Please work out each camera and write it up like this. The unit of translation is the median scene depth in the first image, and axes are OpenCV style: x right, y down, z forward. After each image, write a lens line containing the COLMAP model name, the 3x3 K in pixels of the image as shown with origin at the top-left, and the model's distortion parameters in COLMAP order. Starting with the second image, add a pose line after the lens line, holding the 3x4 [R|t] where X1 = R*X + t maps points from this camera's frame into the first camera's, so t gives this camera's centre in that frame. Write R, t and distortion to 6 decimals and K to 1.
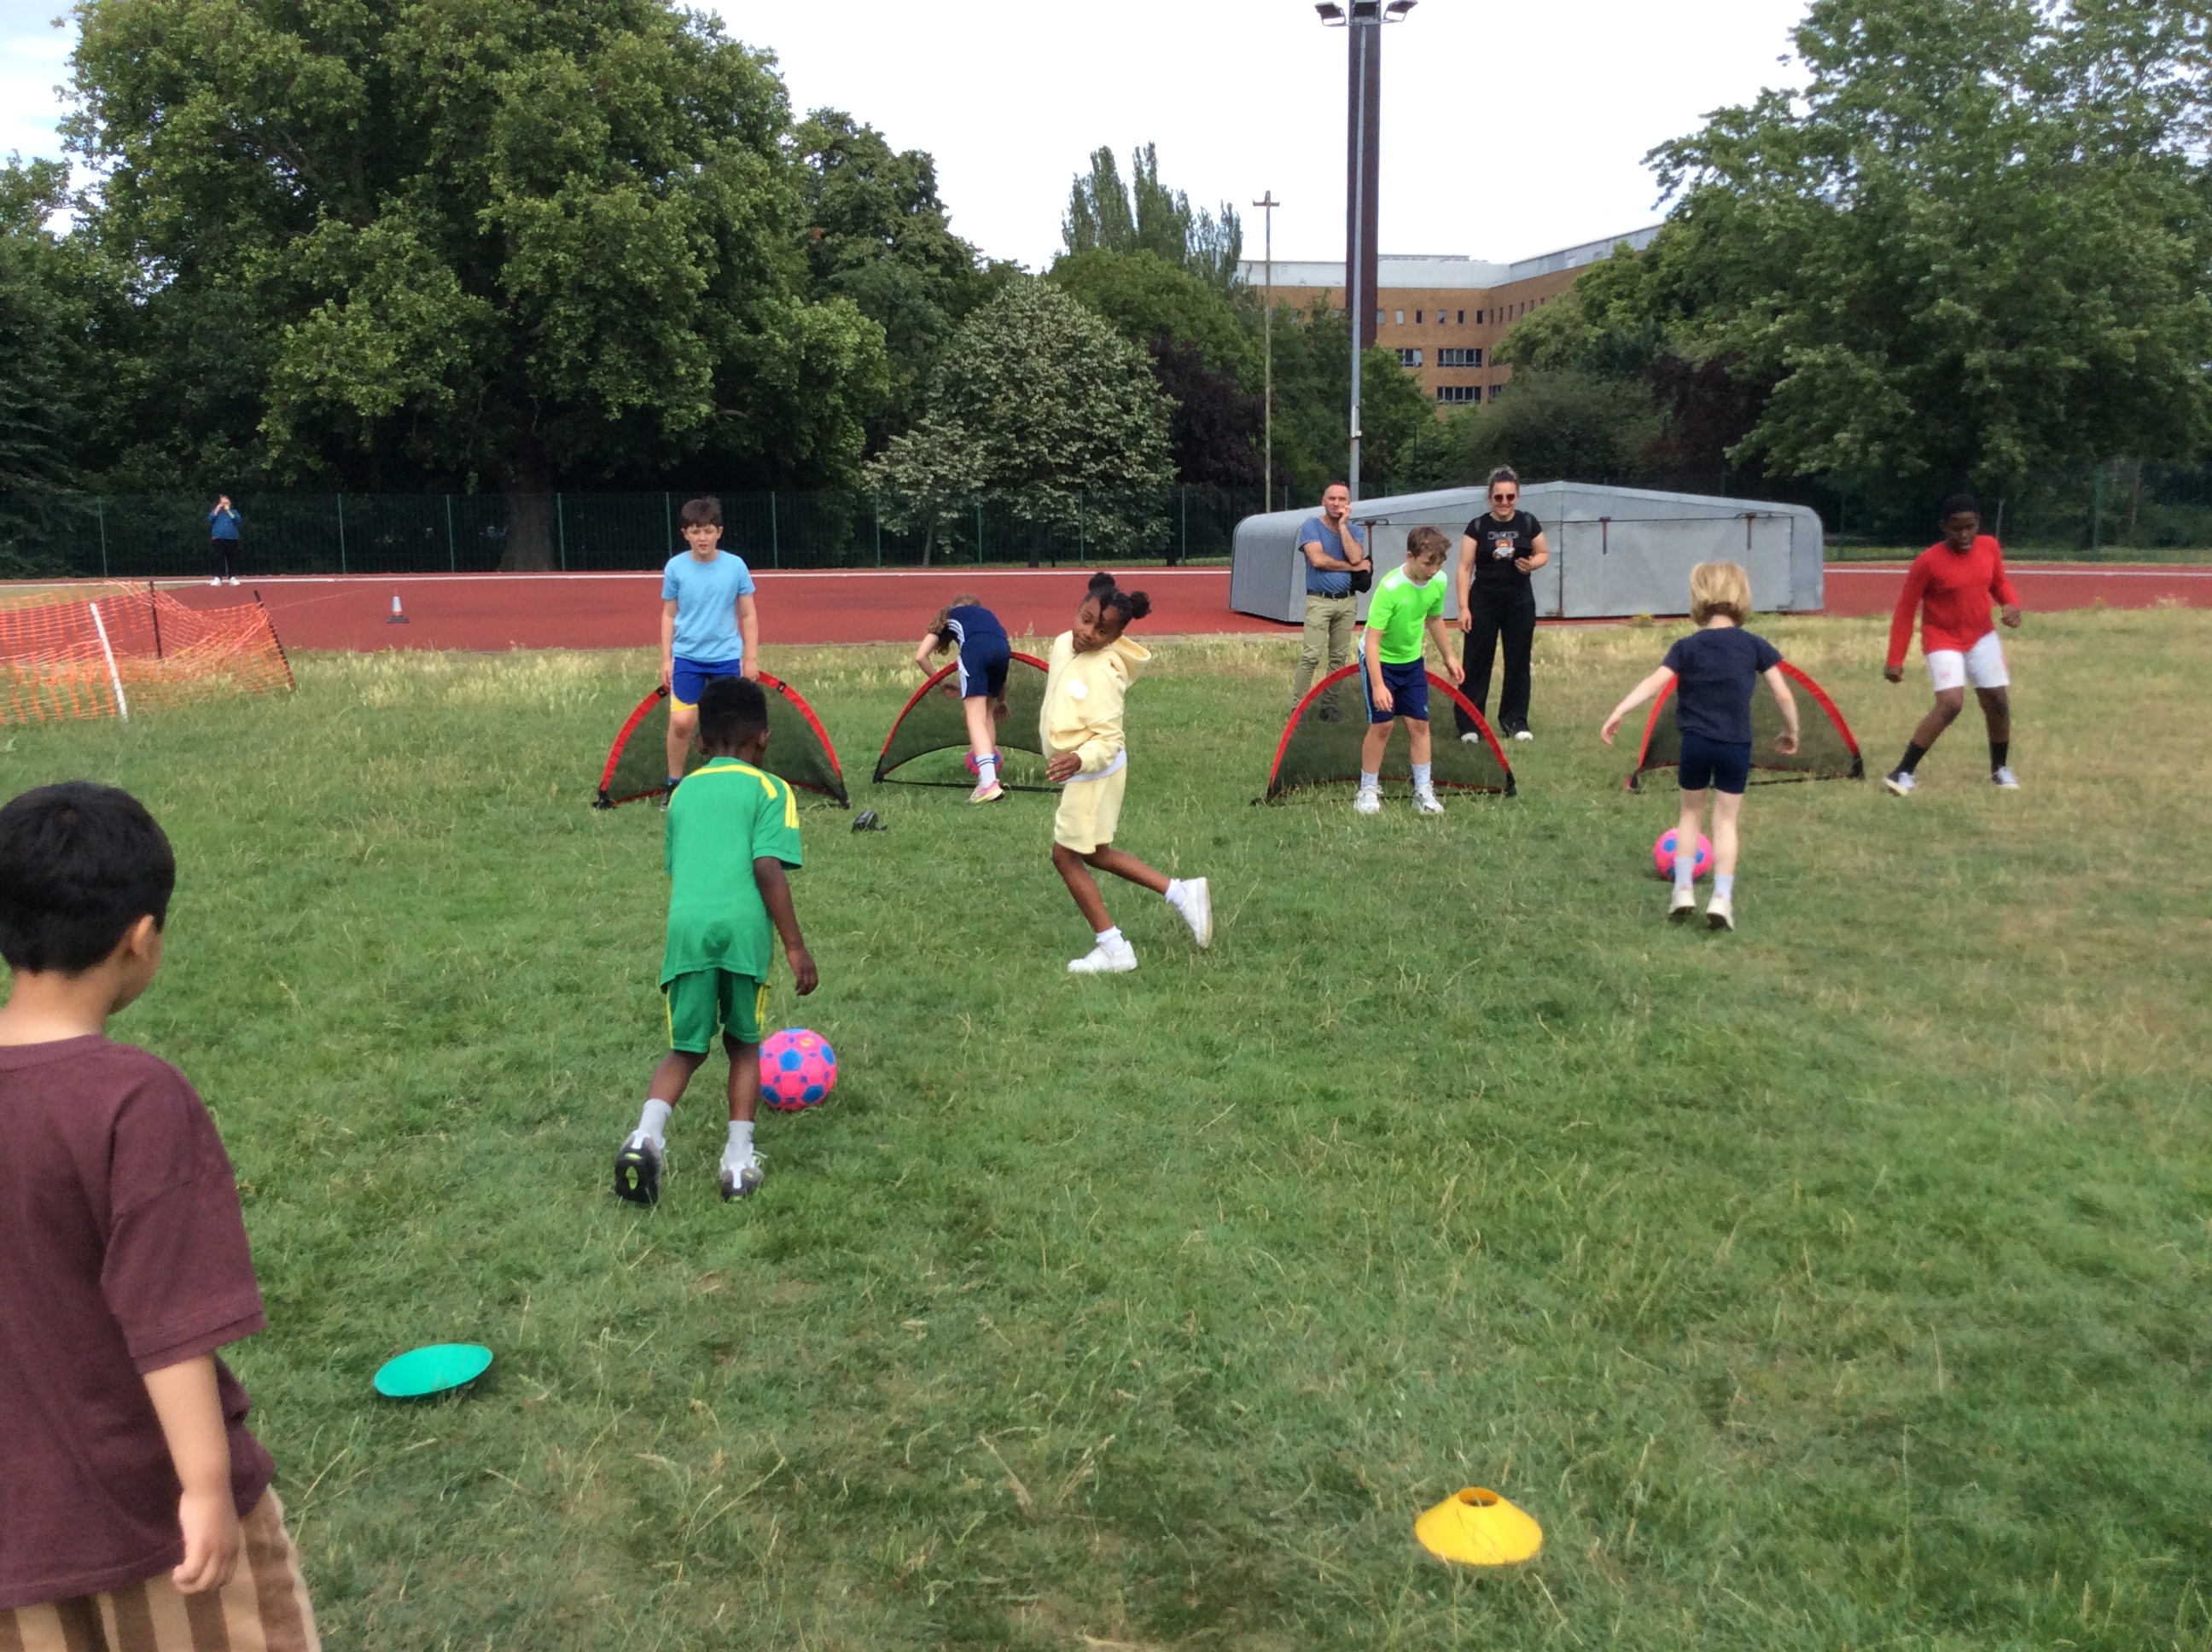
lens RADIAL K [[2058.9, 0, 1124.6], [0, 2058.9, 821.1], [0, 0, 1]] dist [0.111719, -0.218908]
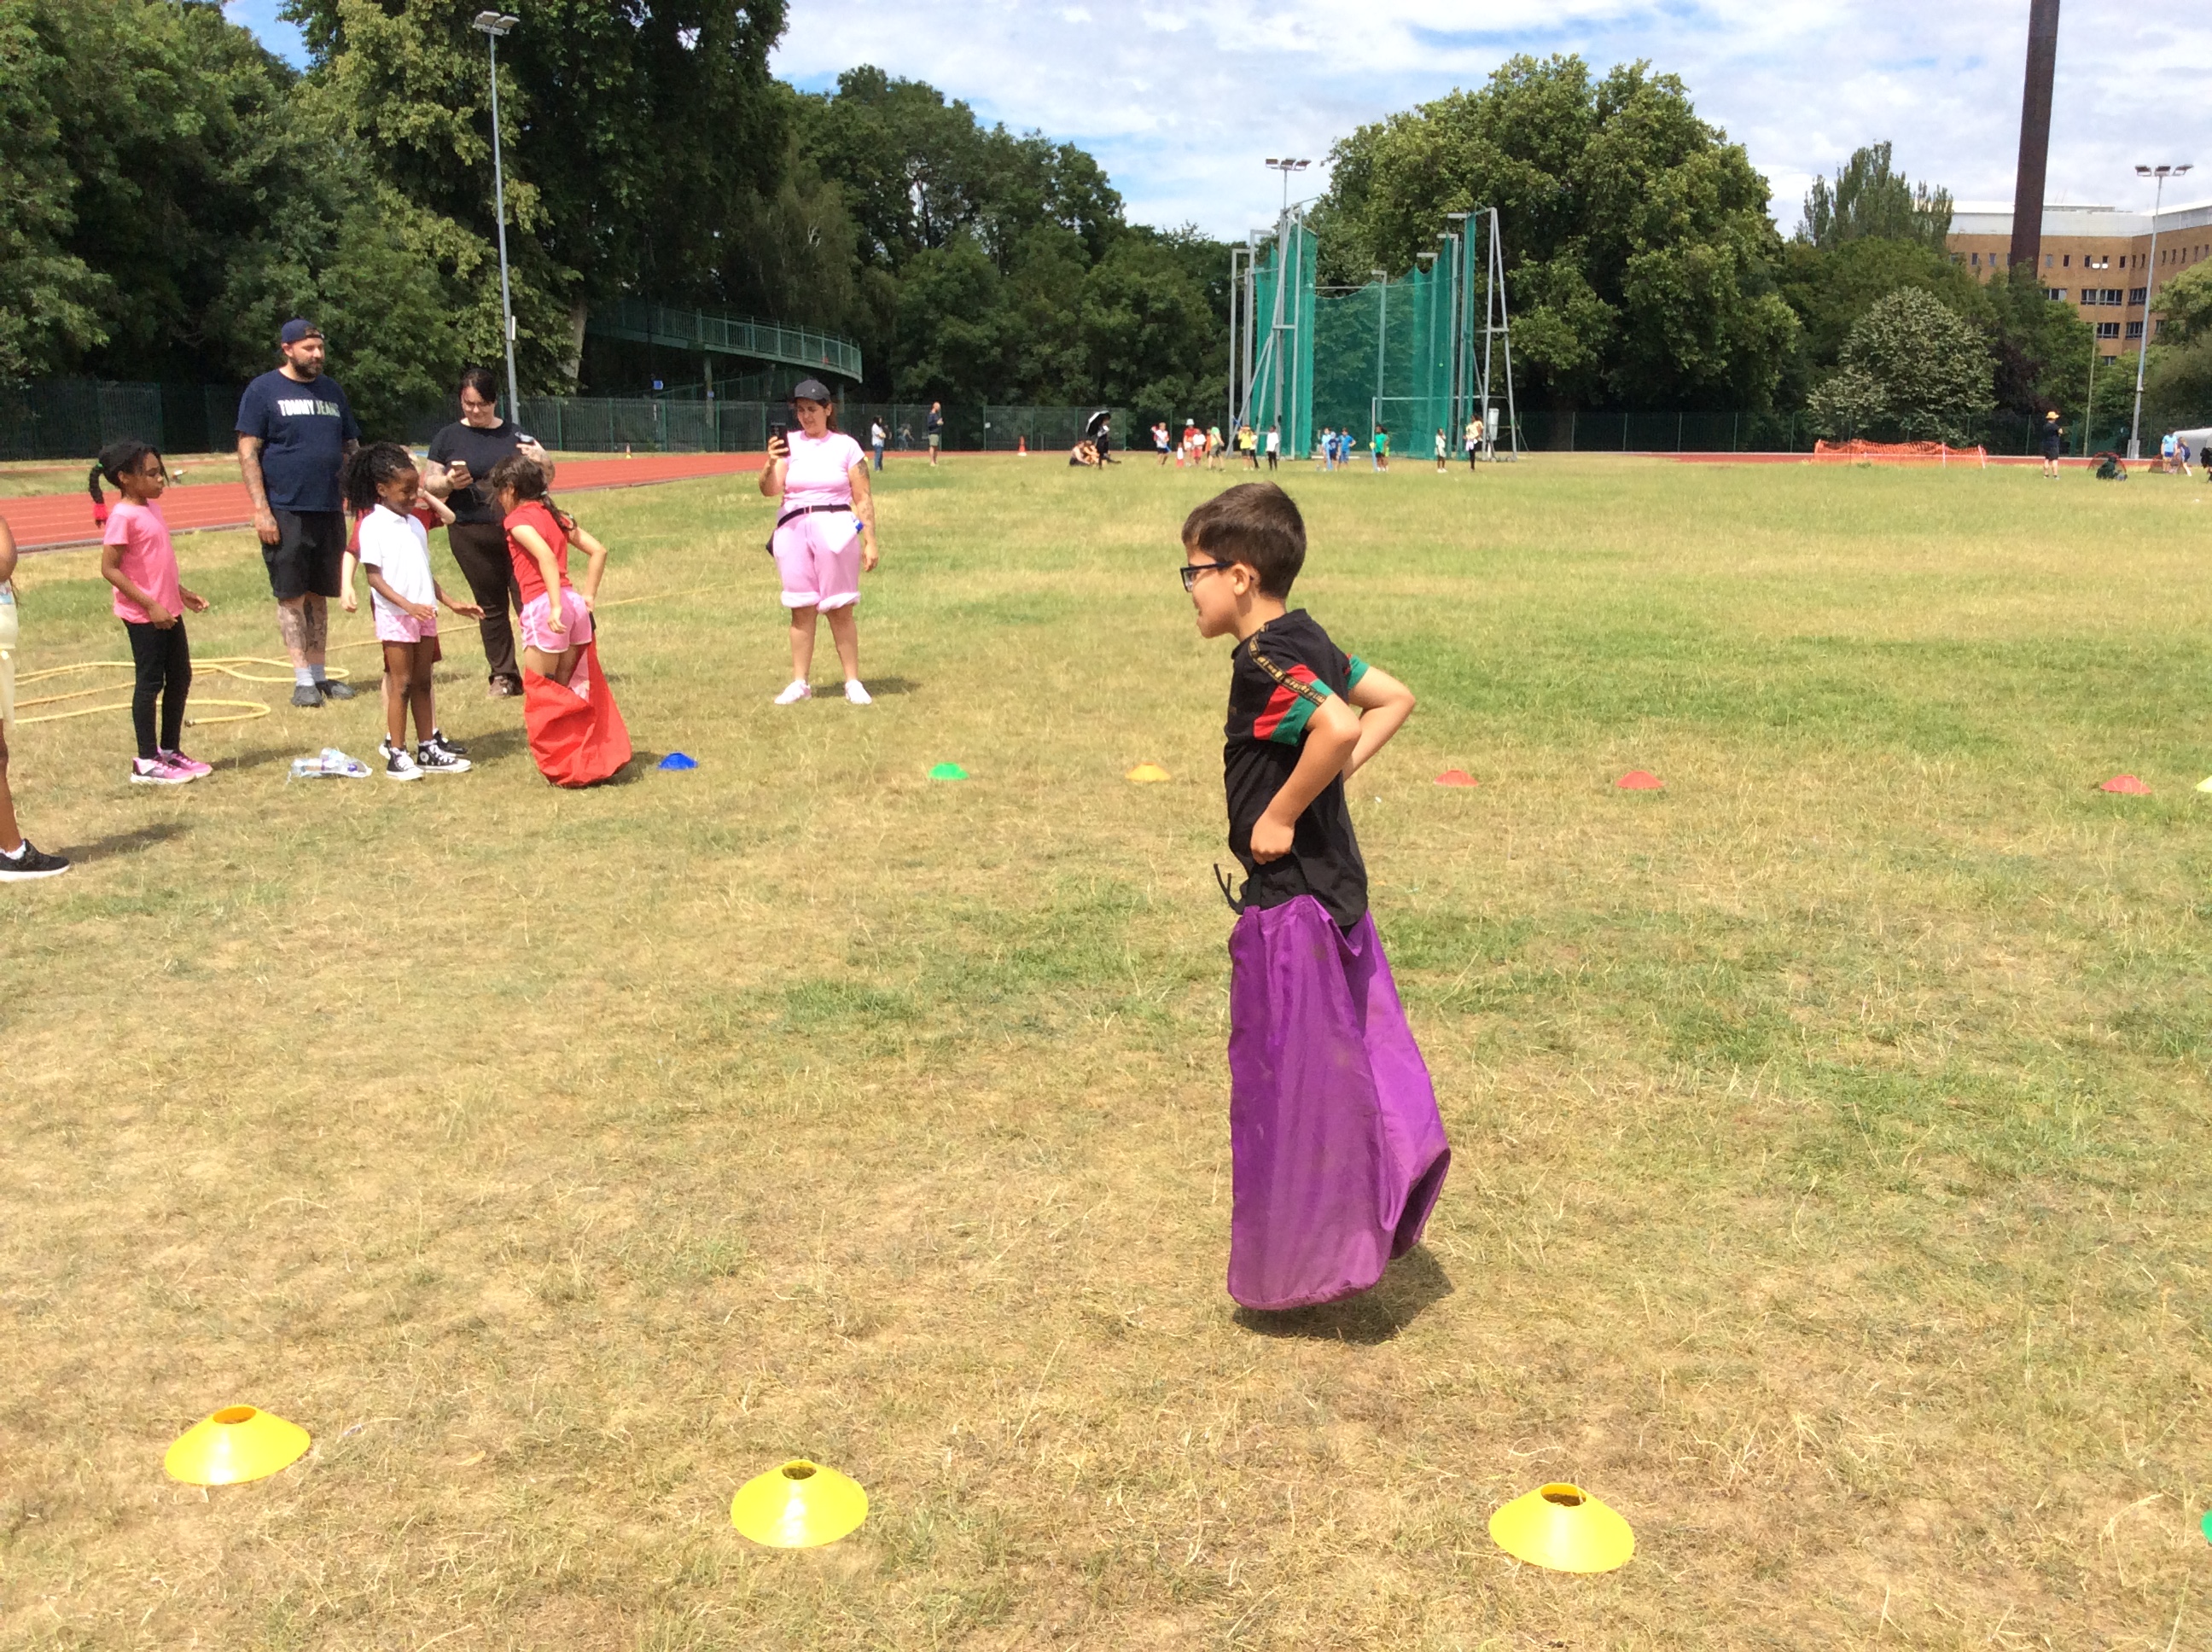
lens RADIAL K [[1977.9, 0, 1111.5], [0, 1977.9, 884.7], [0, 0, 1]] dist [0.119105, -0.214933]
pose [[0.966763, 0.081215, -0.242431, -0.250184], [-0.061331, 0.994188, 0.088479, 0.125613], [0.248207, -0.070670, 0.966126, -0.825058]]
